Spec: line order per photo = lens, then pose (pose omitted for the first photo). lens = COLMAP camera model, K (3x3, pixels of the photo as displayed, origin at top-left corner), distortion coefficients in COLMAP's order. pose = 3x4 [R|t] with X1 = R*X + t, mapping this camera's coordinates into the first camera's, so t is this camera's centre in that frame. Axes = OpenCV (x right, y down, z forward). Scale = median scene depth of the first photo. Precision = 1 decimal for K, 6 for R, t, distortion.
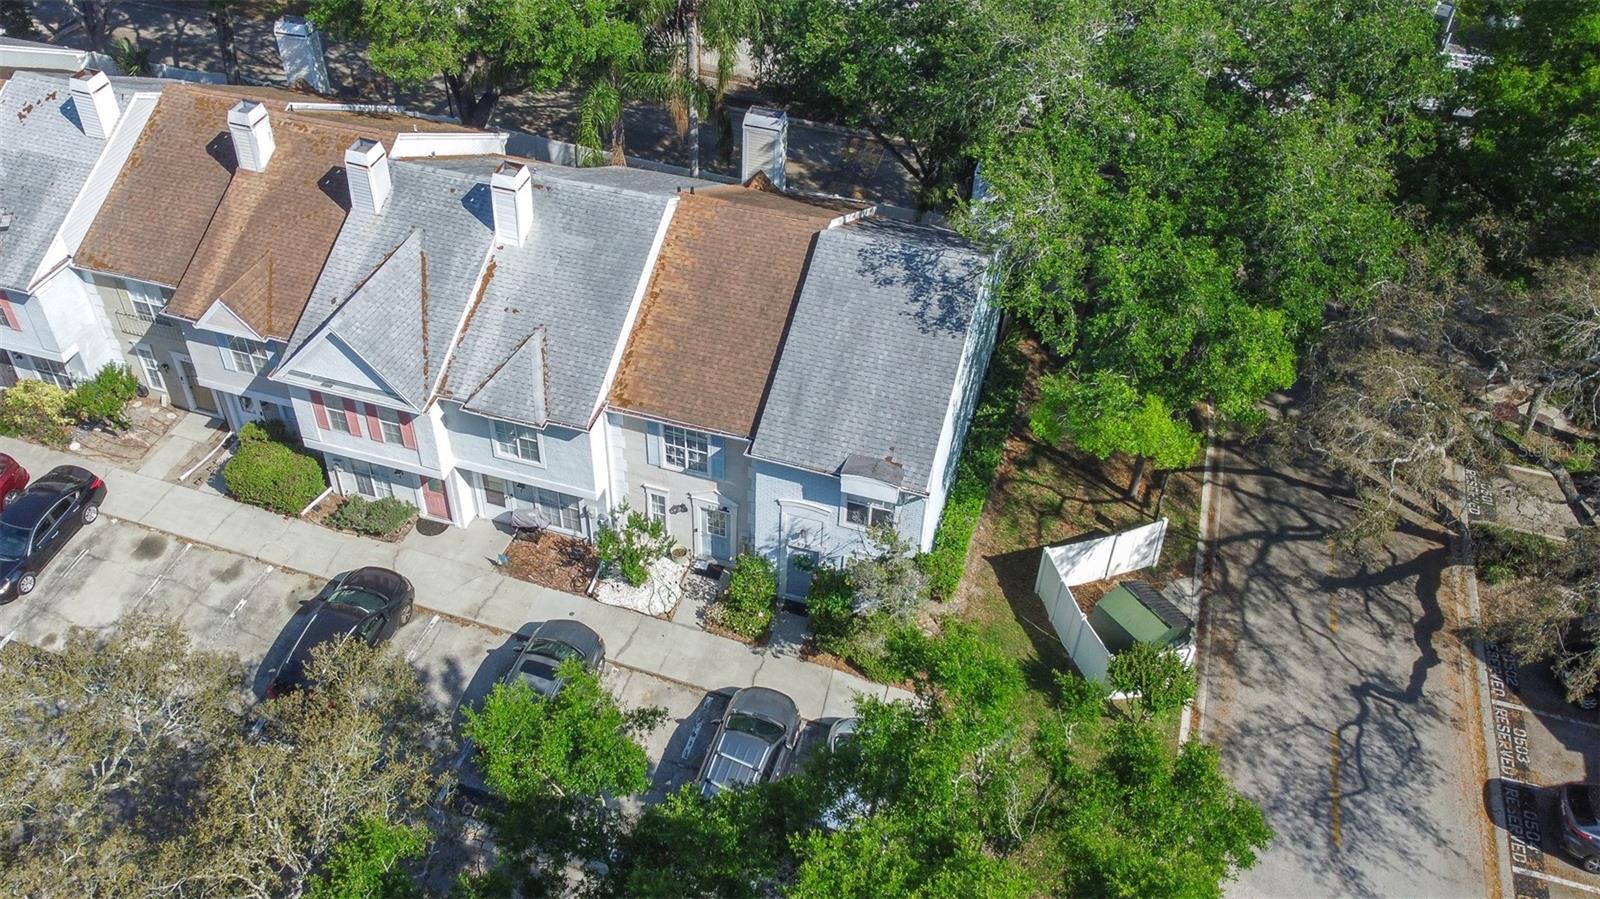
lens RADIAL K [[1281.5, 0, 725.3], [0, 1281.5, 453.0], [0, 0, 1]] dist [-0.006605, -0.002354]
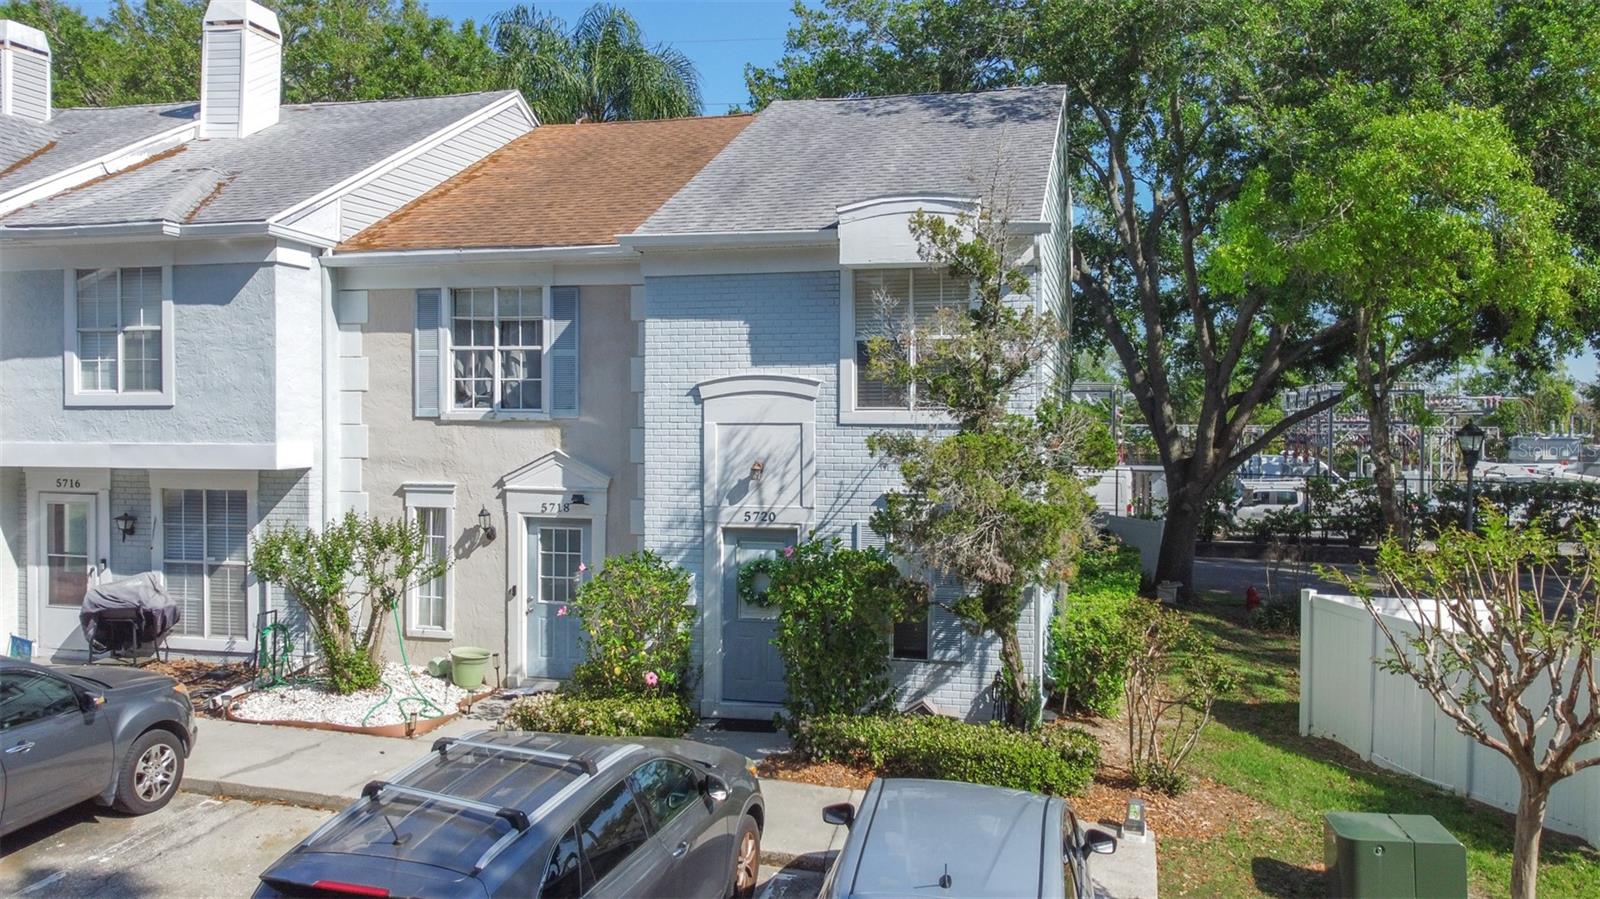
lens RADIAL K [[1240.8, 0, 800.0], [0, 1240.8, 449.5], [0, 0, 1]] dist [0.000393, 0.002419]
pose [[0.996325, 0.007764, 0.085304, 0.038930], [0.049417, 0.761337, -0.646470, 0.307588], [-0.069965, 0.648310, 0.758155, 0.658080]]
